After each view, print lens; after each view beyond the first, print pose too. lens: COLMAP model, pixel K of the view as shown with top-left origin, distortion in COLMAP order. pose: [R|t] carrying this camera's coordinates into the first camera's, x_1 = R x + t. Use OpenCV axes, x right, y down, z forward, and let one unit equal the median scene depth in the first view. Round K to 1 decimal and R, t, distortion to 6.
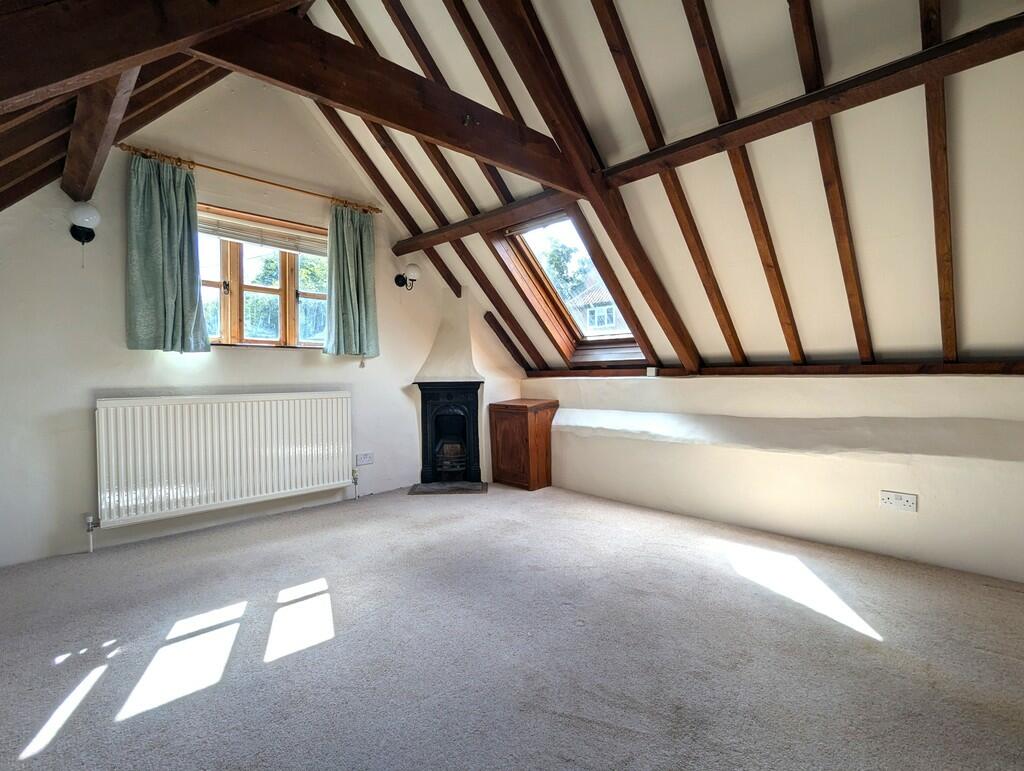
lens RADIAL K [[491.0, 0, 503.5], [0, 491.0, 381.2], [0, 0, 1]] dist [0.000044, 0.000228]
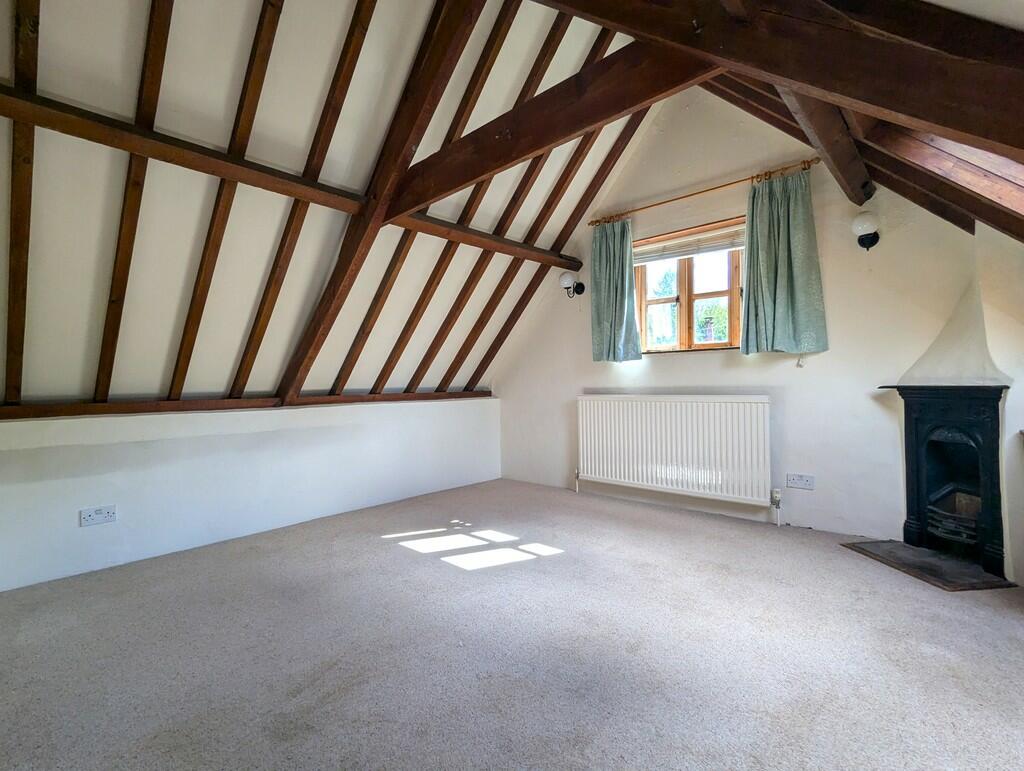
lens RADIAL K [[491.0, 0, 504.5], [0, 491.0, 381.8], [0, 0, 1]] dist [0.000044, 0.000228]
pose [[0.044905, 0.005890, -0.998974, 0.556003], [0.003770, 0.999975, 0.006065, -0.011459], [0.998984, -0.004038, 0.044882, 0.546742]]
